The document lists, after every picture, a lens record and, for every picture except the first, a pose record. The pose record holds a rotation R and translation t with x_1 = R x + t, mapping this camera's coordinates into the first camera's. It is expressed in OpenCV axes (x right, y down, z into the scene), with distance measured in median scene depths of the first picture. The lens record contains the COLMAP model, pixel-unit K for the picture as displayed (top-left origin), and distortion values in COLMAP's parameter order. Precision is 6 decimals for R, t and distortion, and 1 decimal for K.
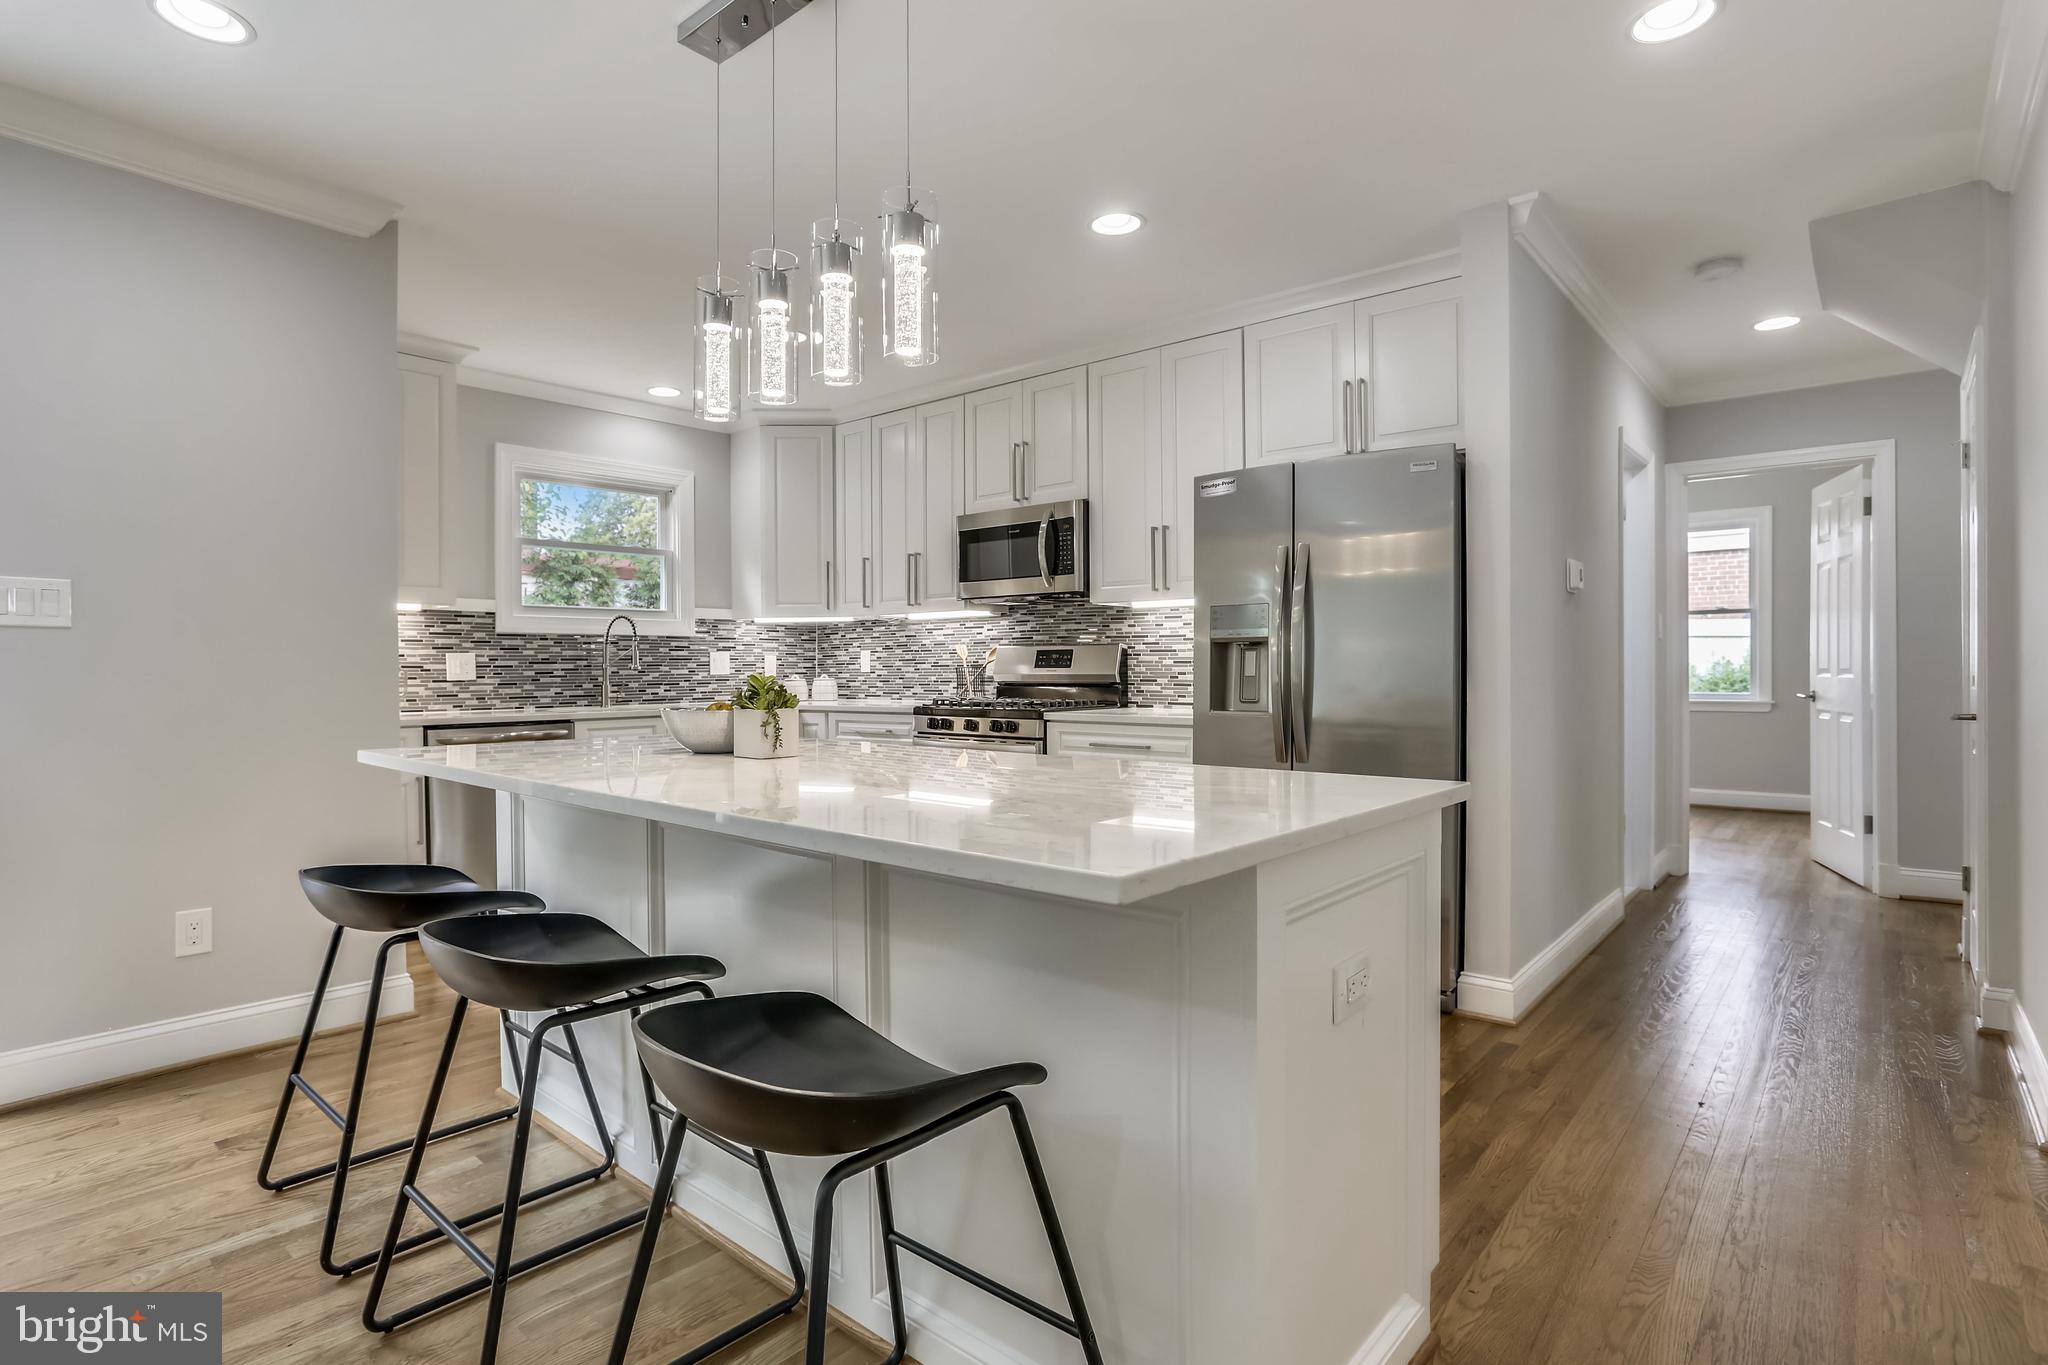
lens RADIAL K [[1026.3, 0, 1002.7], [0, 1026.3, 666.3], [0, 0, 1]] dist [-0.043050, 0.001788]
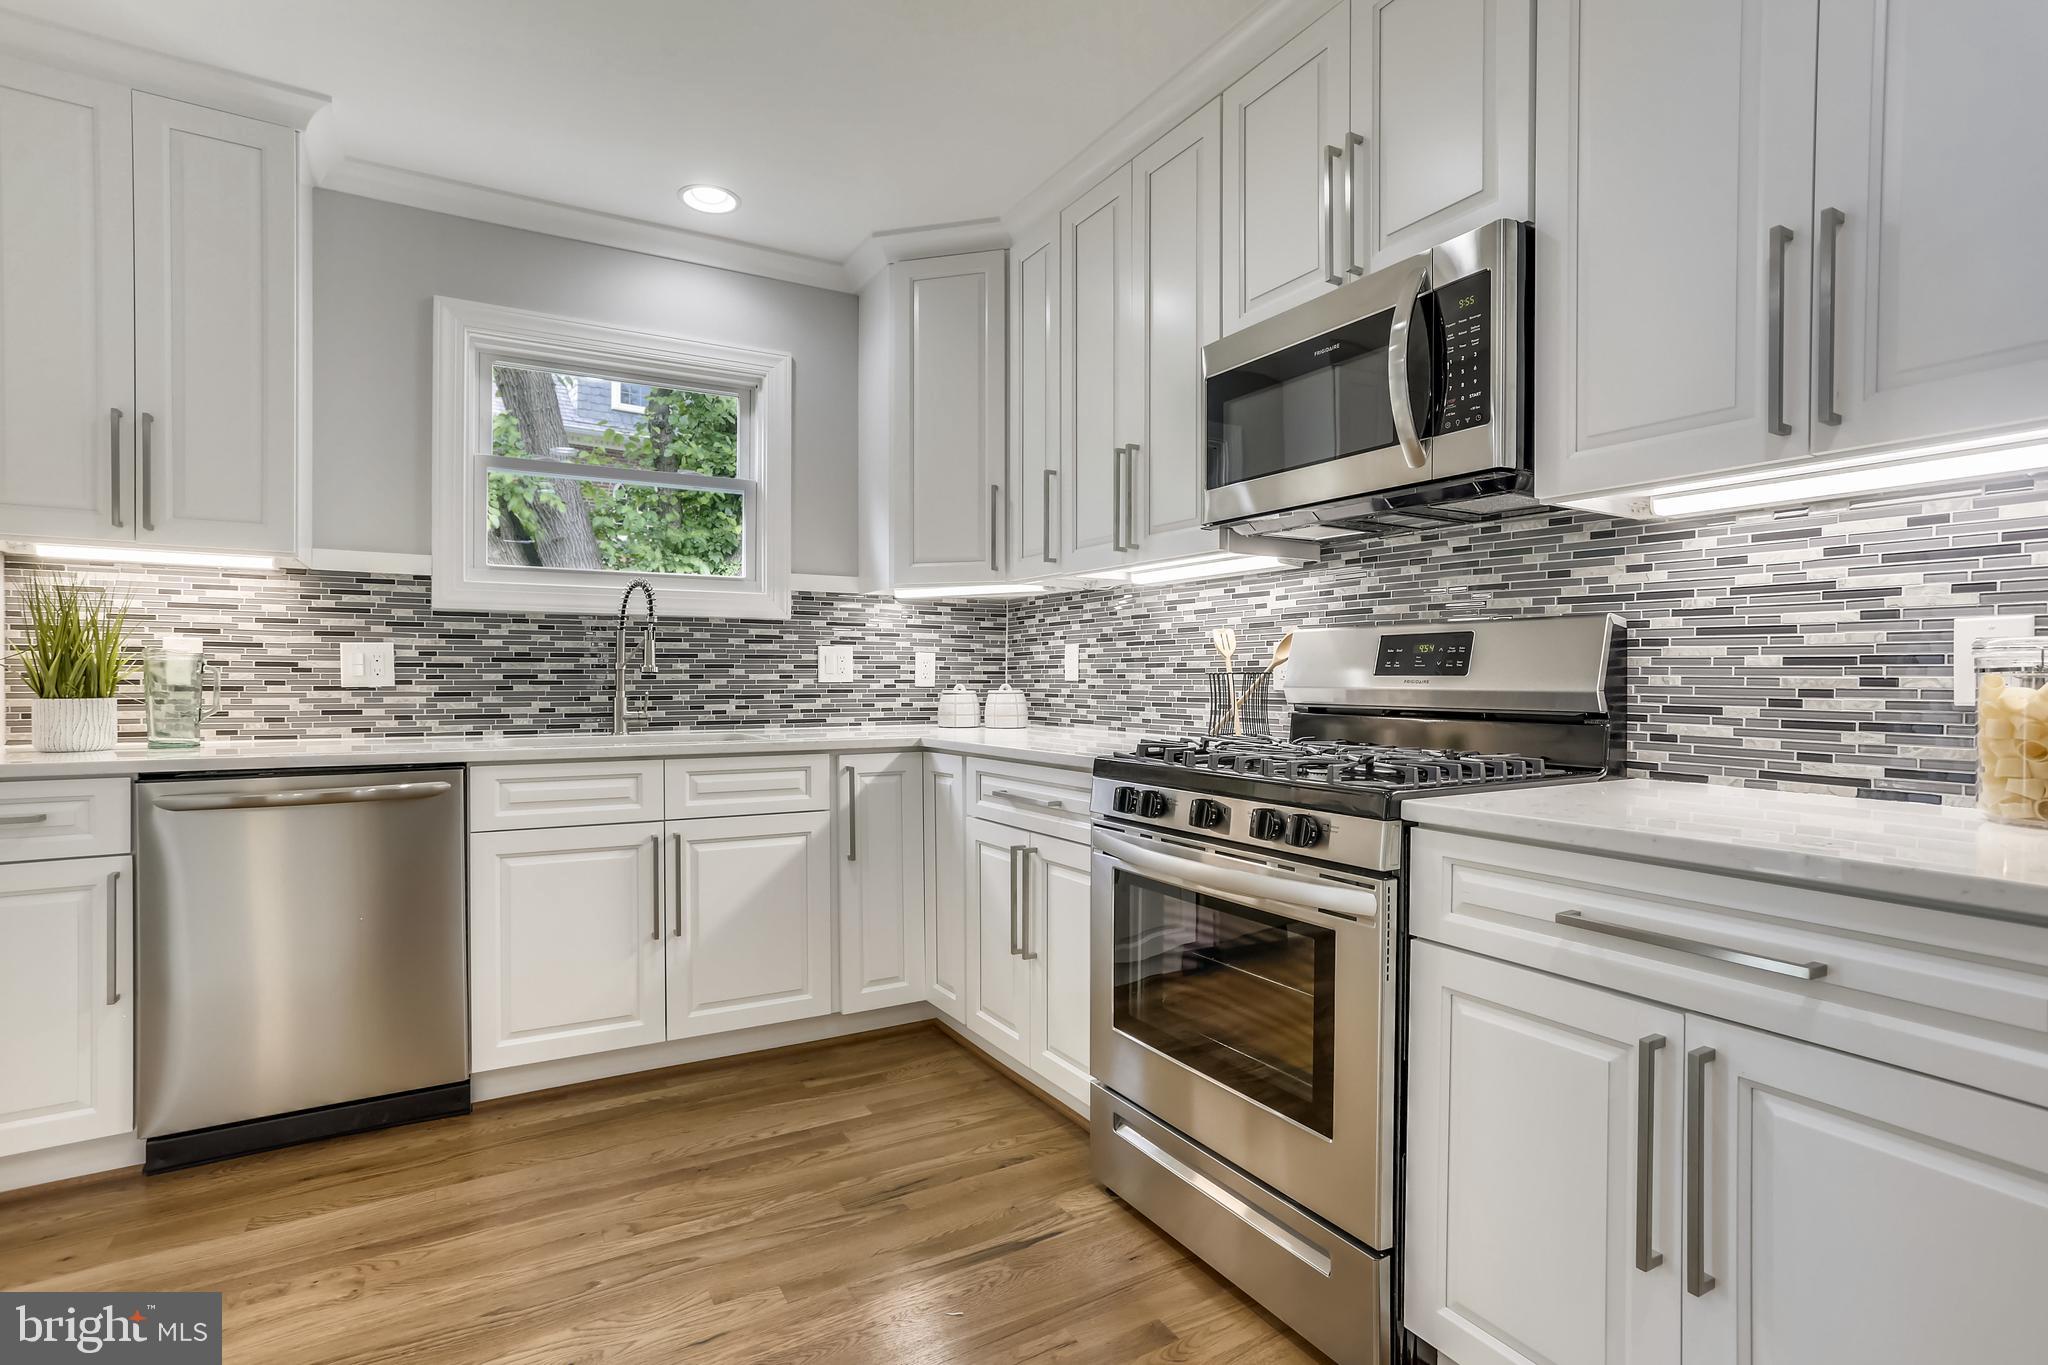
lens RADIAL K [[982.7, 0, 1028.9], [0, 982.7, 676.4], [0, 0, 1]] dist [-0.004107, 0.008138]
pose [[0.953043, 0.008593, -0.302713, 0.017295], [-0.008288, 0.999963, 0.002292, 0.002589], [0.302721, 0.000325, 0.953079, 0.563561]]
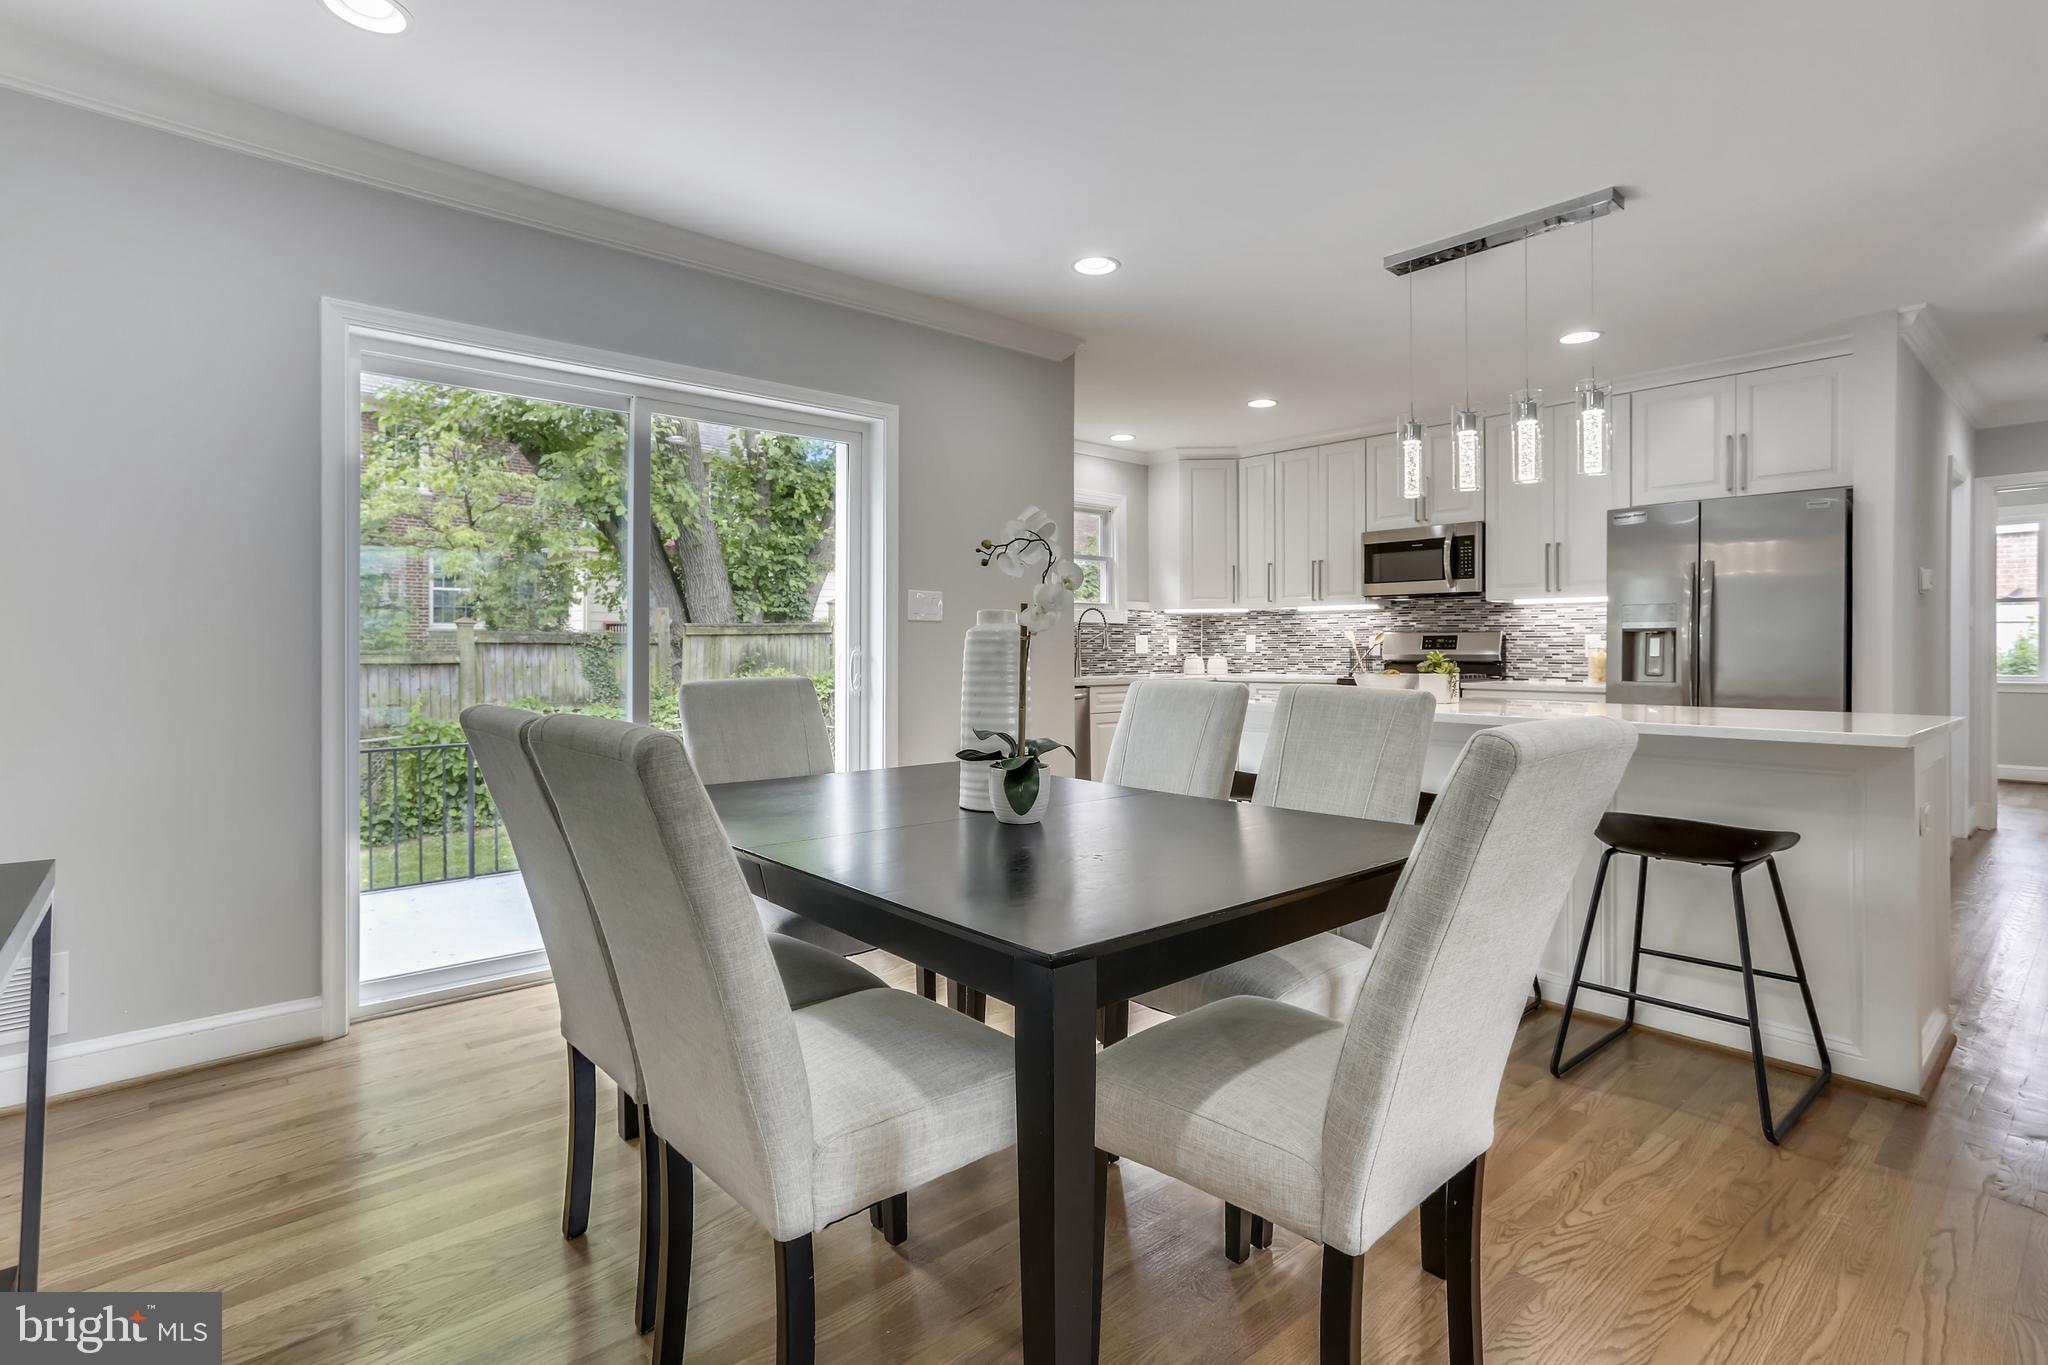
lens RADIAL K [[982.7, 0, 1033.4], [0, 982.7, 647.8], [0, 0, 1]] dist [-0.004107, 0.008138]
pose [[0.992245, 0.004486, -0.124218, -0.309980], [-0.004270, 0.999989, 0.002006, -0.000934], [0.124225, -0.001460, 0.992253, -0.297450]]
